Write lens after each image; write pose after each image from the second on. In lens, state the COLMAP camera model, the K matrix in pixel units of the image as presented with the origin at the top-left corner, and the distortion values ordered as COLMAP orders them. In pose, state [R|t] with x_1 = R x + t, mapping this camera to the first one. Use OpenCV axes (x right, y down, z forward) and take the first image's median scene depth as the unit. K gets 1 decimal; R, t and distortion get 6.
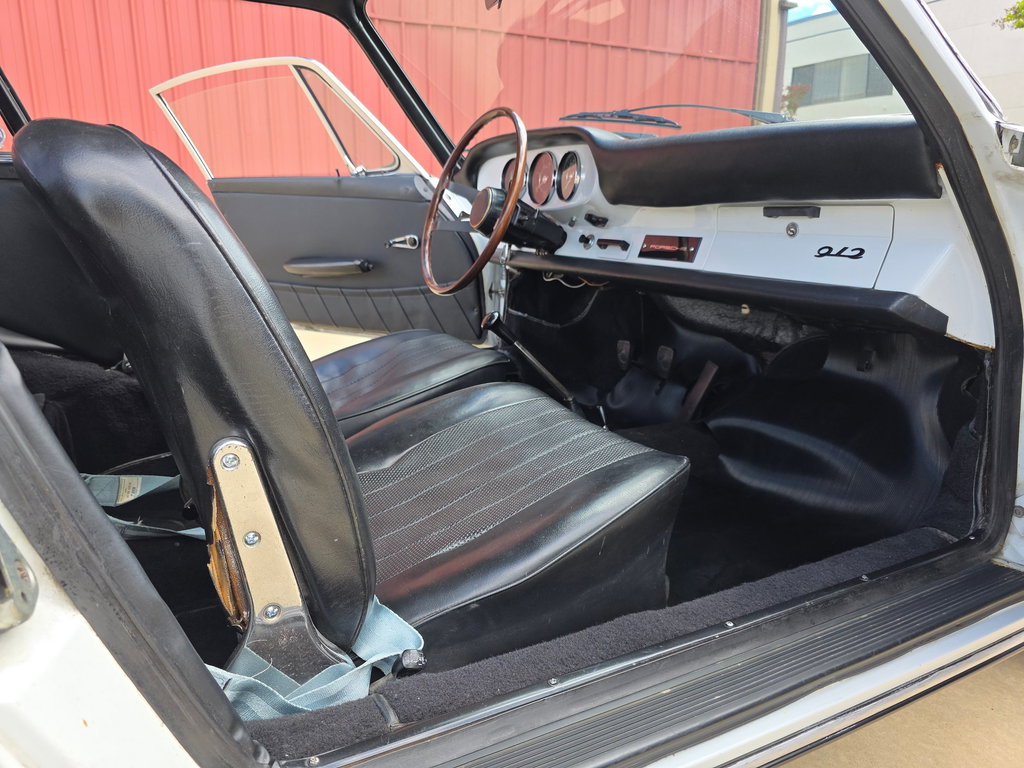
lens RADIAL K [[686.7, 0, 512.0], [0, 686.7, 384.0], [0, 0, 1]] dist [0.050139, -0.053298]
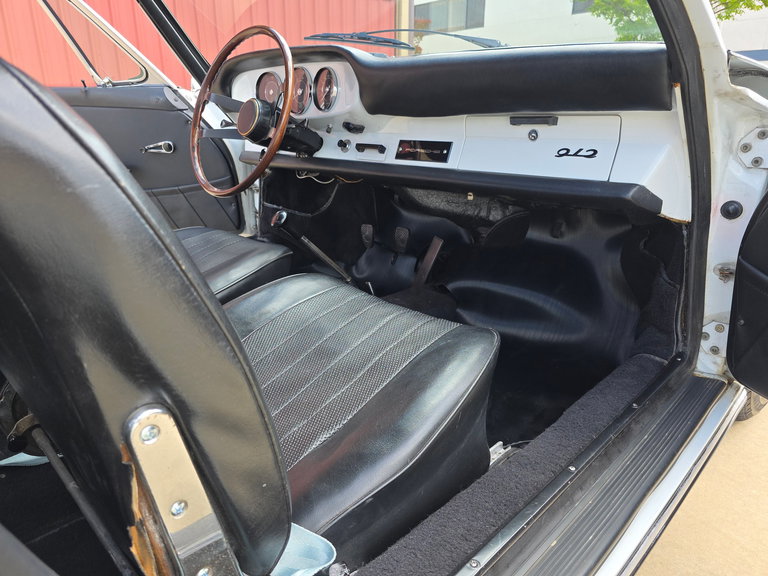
lens RADIAL K [[515.0, 0, 384.0], [0, 515.0, 288.0], [0, 0, 1]] dist [0.050139, -0.053298]
pose [[0.952745, -0.106568, 0.284466, -0.116417], [0.083981, 0.992350, 0.090486, -0.041144], [-0.291933, -0.062321, 0.954406, 0.120260]]
